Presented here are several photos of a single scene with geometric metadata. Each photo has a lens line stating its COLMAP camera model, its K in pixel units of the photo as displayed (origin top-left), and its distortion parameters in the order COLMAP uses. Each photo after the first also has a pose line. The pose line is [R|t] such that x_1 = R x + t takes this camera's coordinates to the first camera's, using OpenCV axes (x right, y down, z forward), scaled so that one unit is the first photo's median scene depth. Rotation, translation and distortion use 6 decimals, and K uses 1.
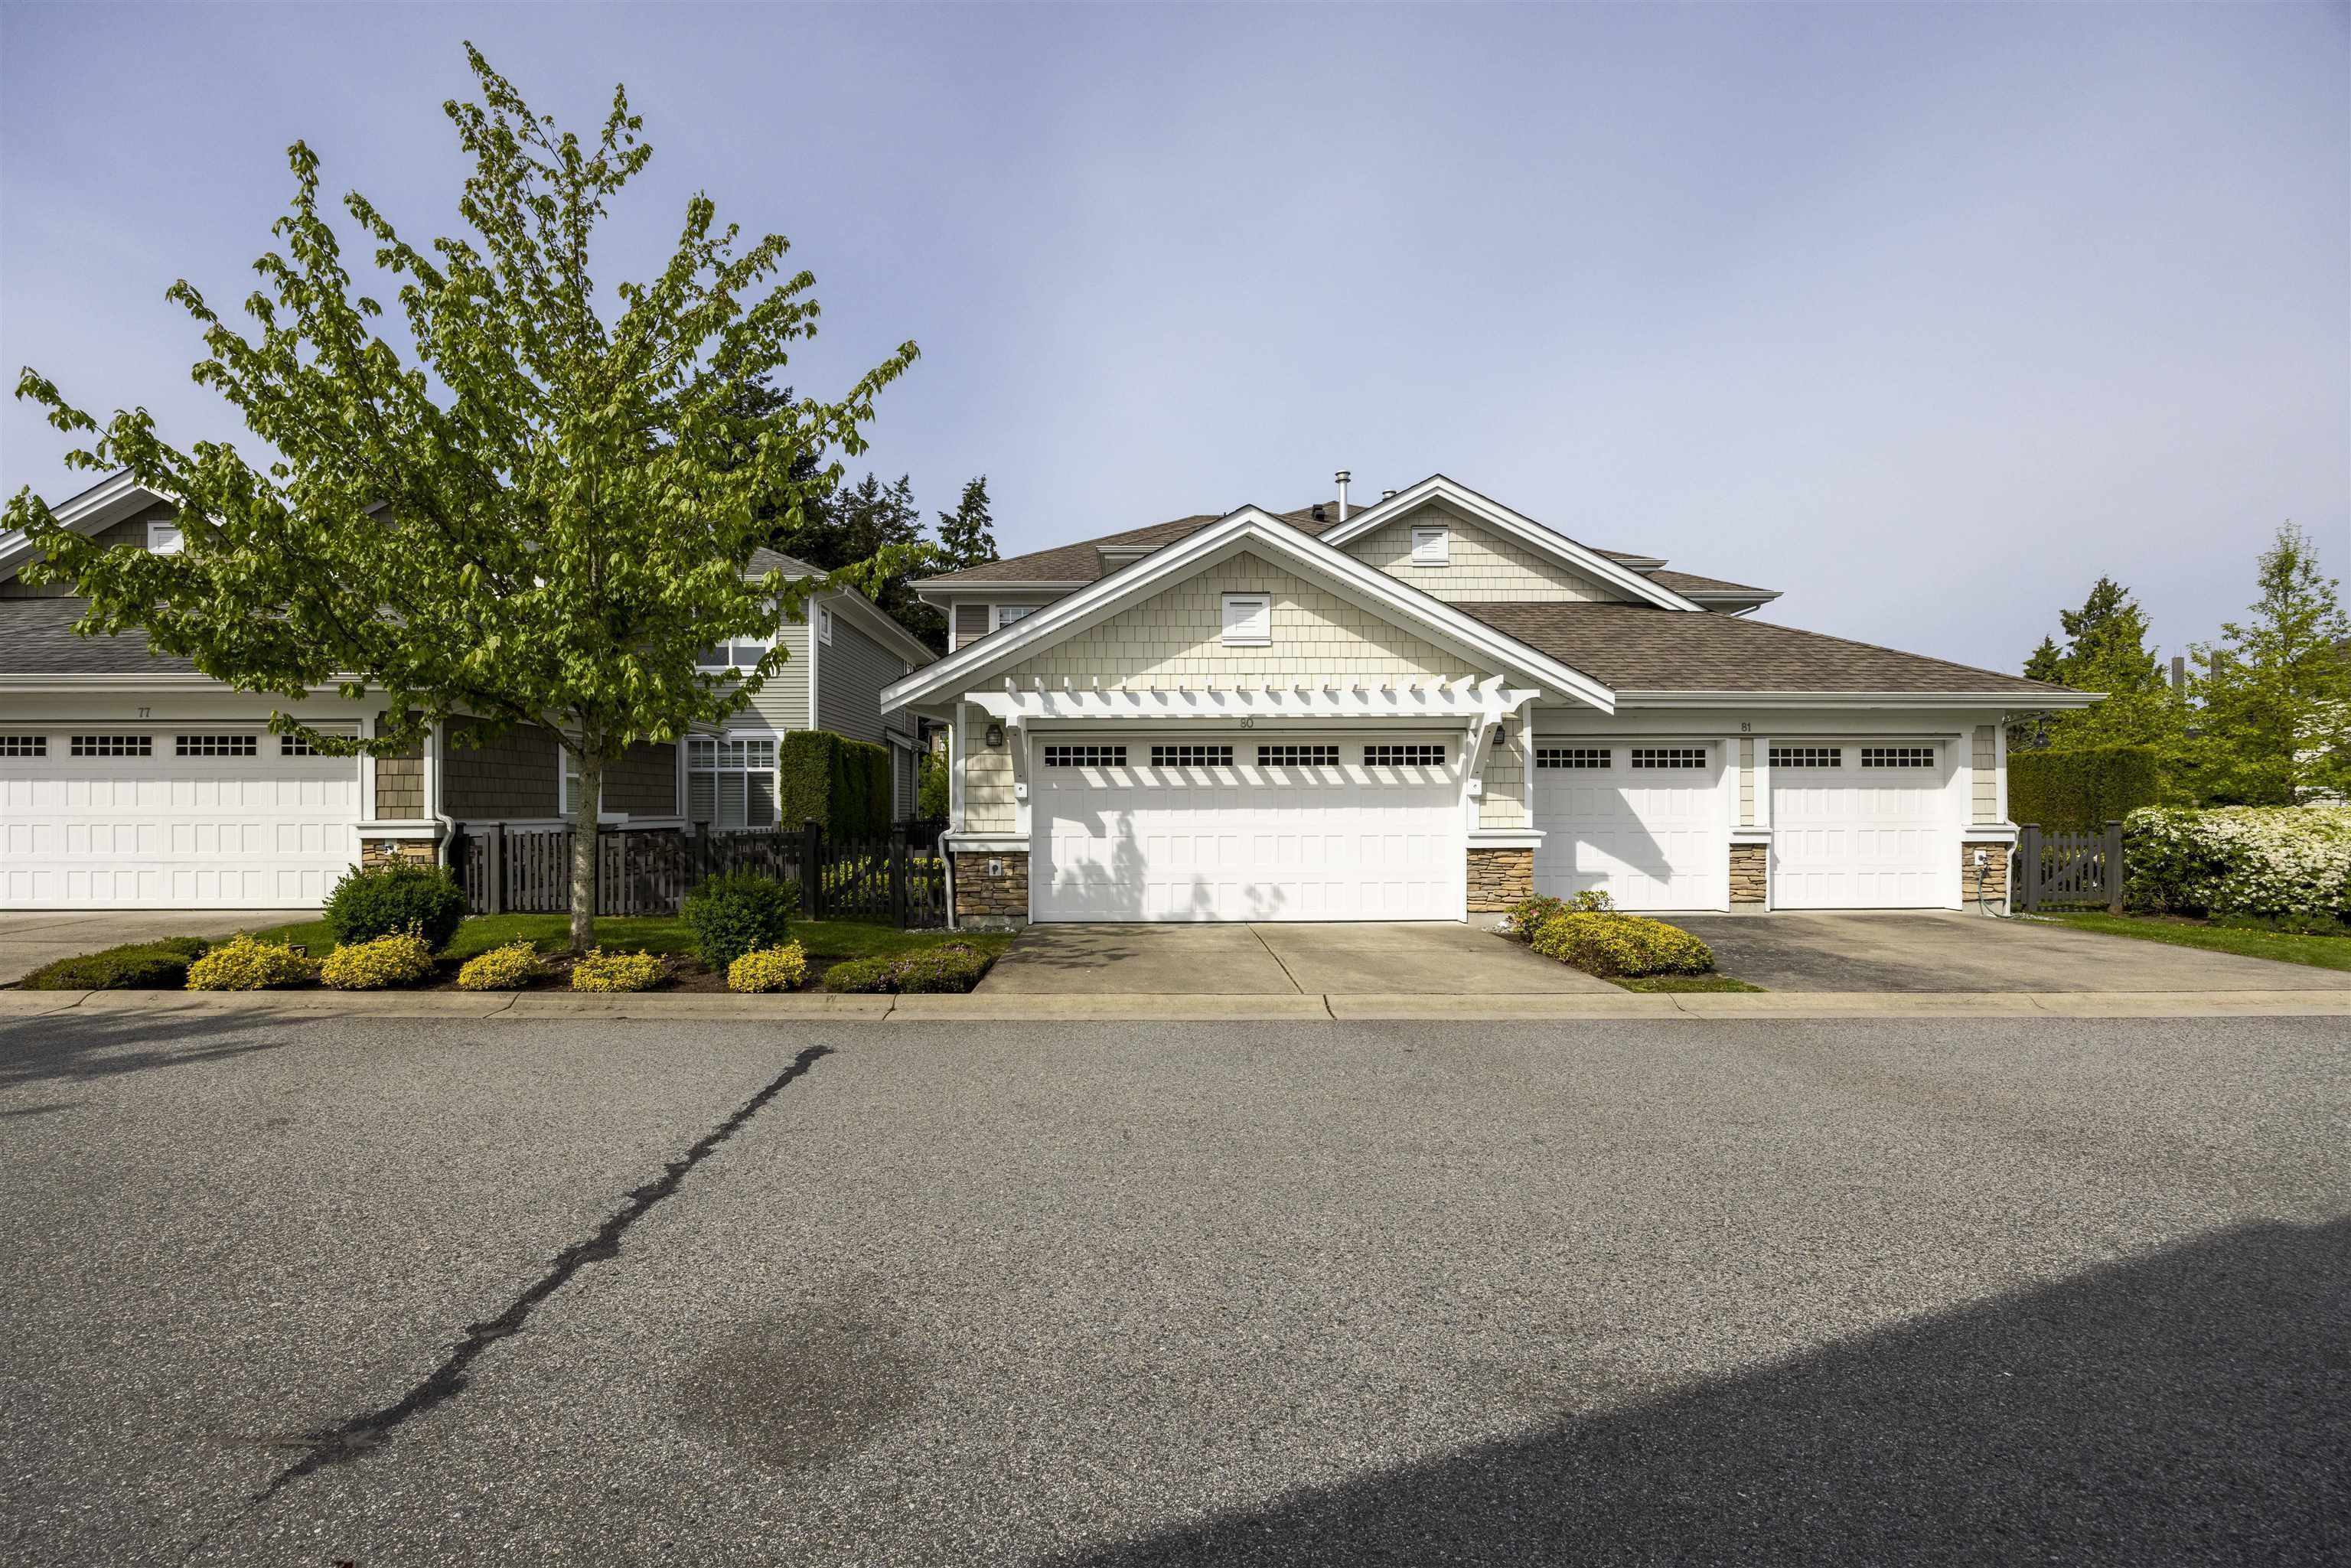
lens RADIAL K [[989.8, 0, 1172.1], [0, 989.8, 794.9], [0, 0, 1]] dist [0.000210, 0.000002]
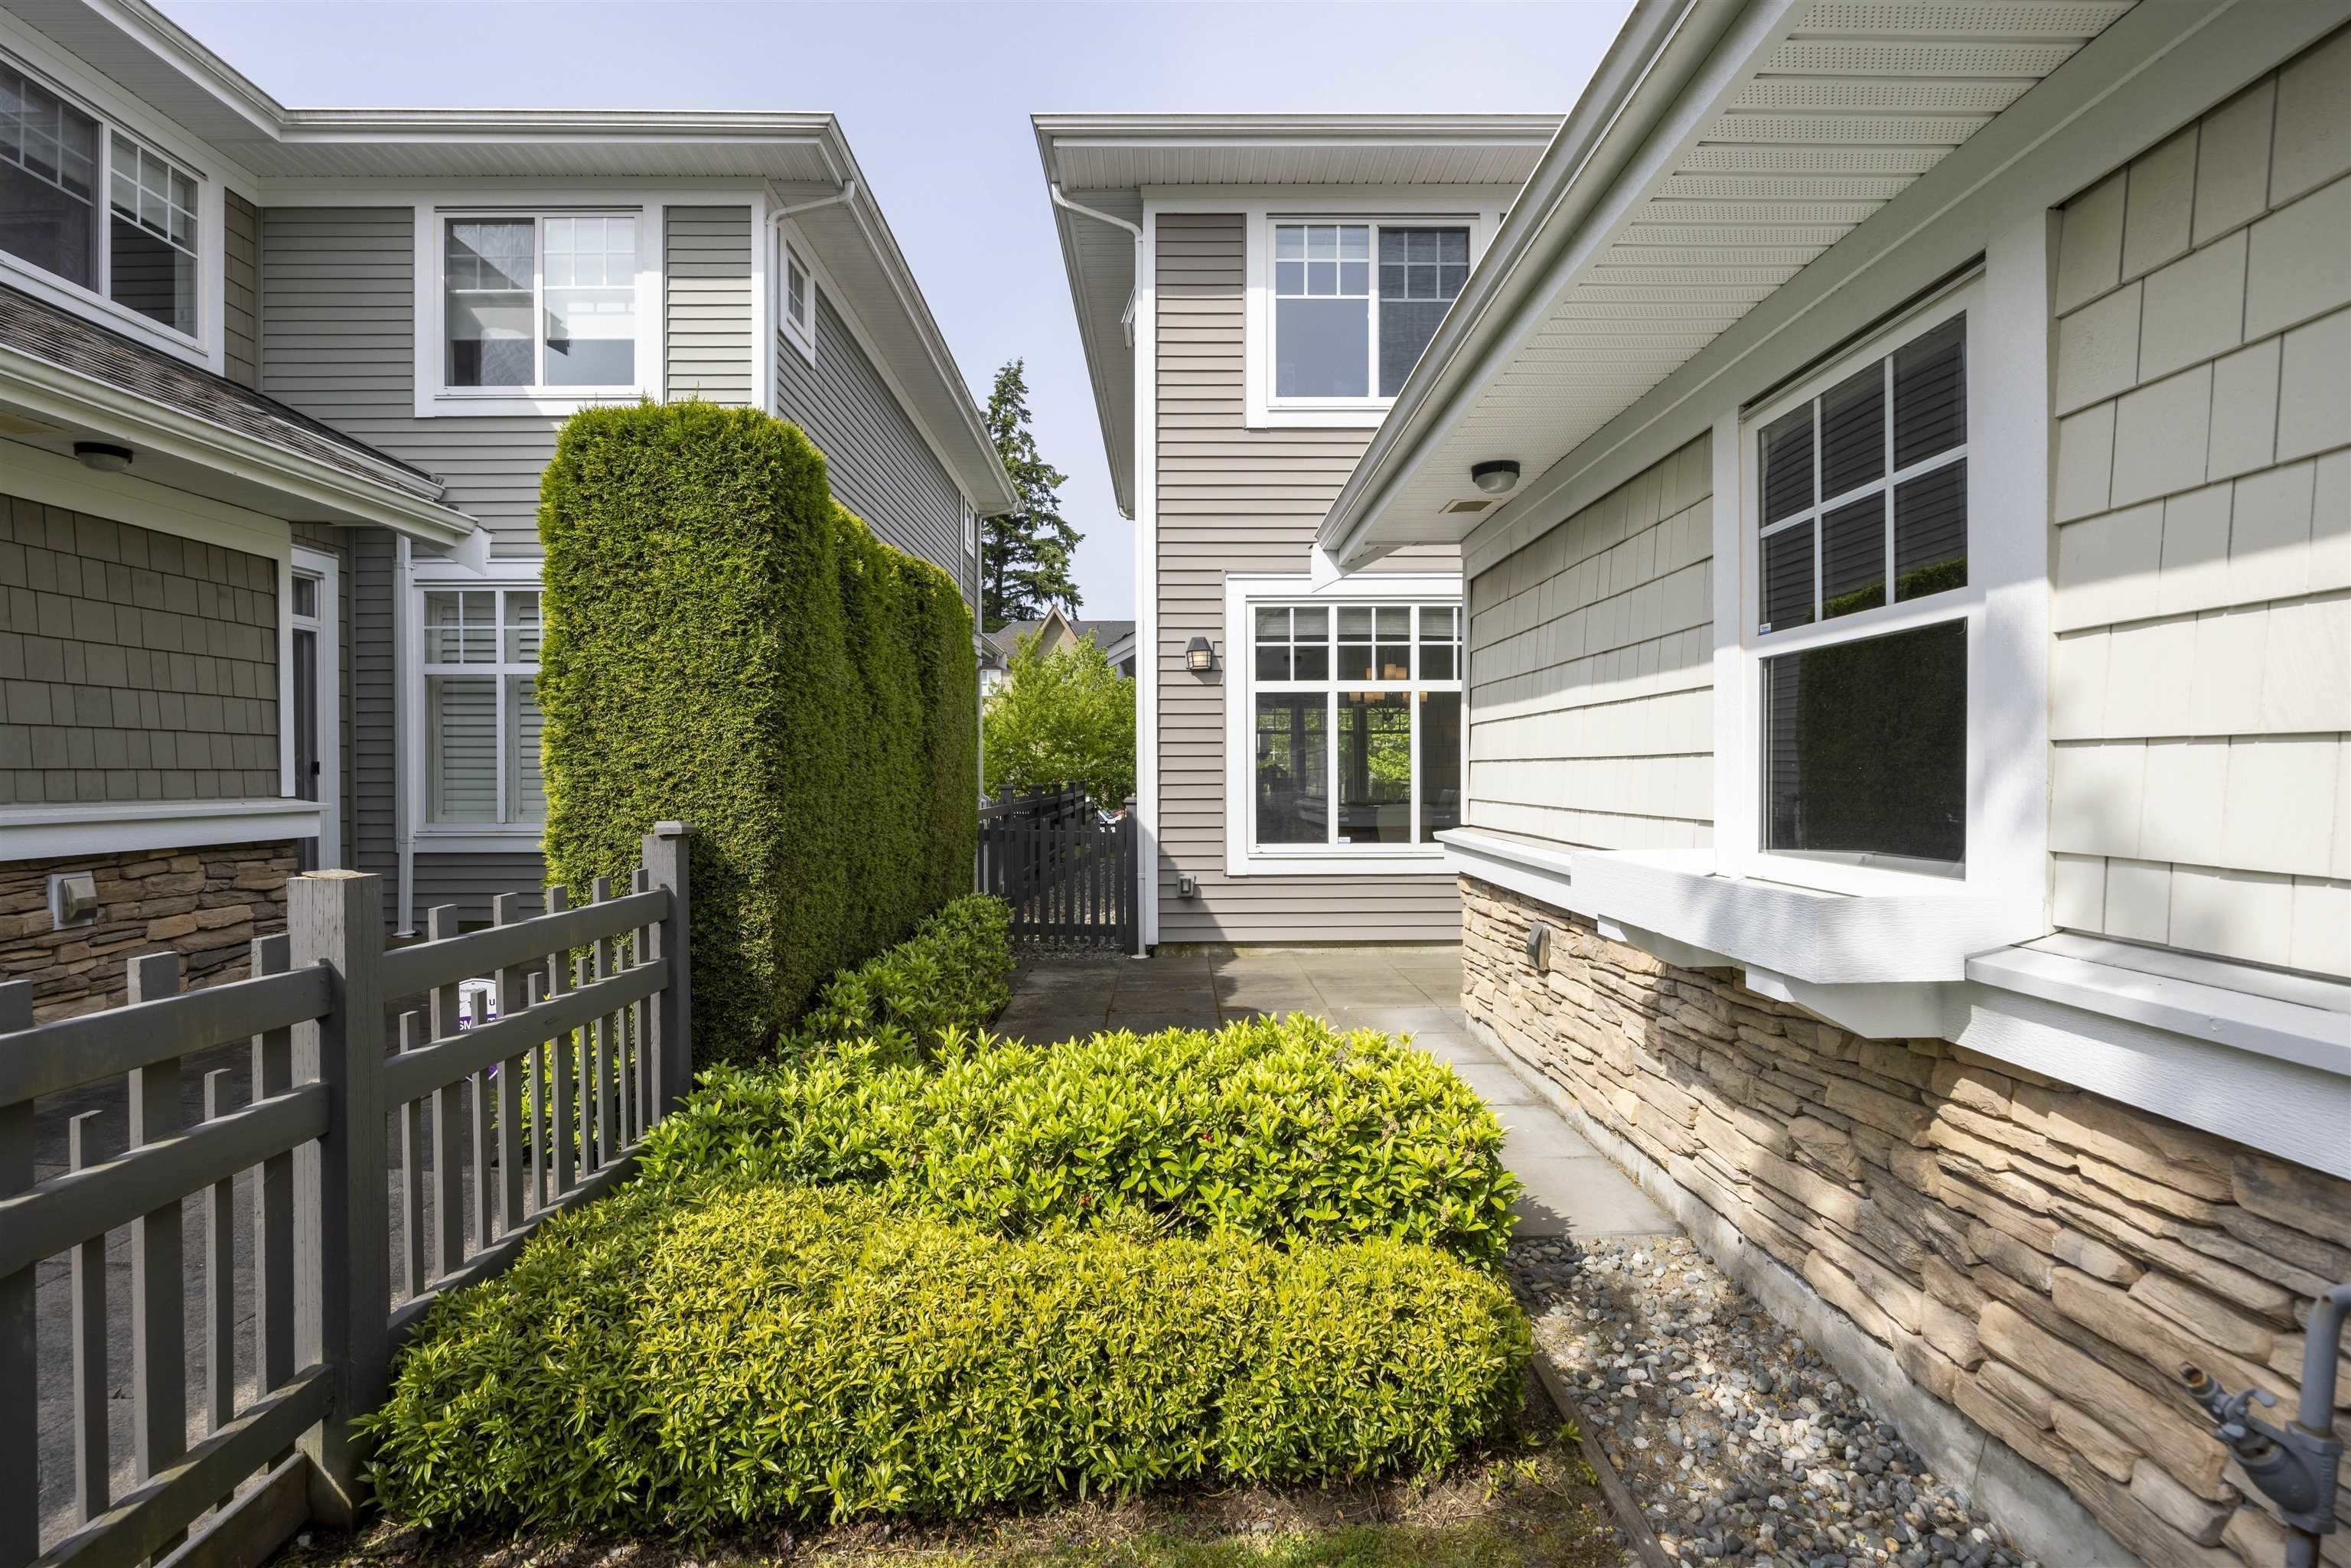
lens RADIAL K [[1213.7, 0, 1176.8], [0, 1213.7, 783.4], [0, 0, 1]] dist [-0.000600, -0.000023]
pose [[0.998407, 0.002375, -0.056372, -0.179134], [-0.001323, 0.999824, 0.018702, 0.007349], [0.056406, -0.018598, 0.998235, 0.542555]]
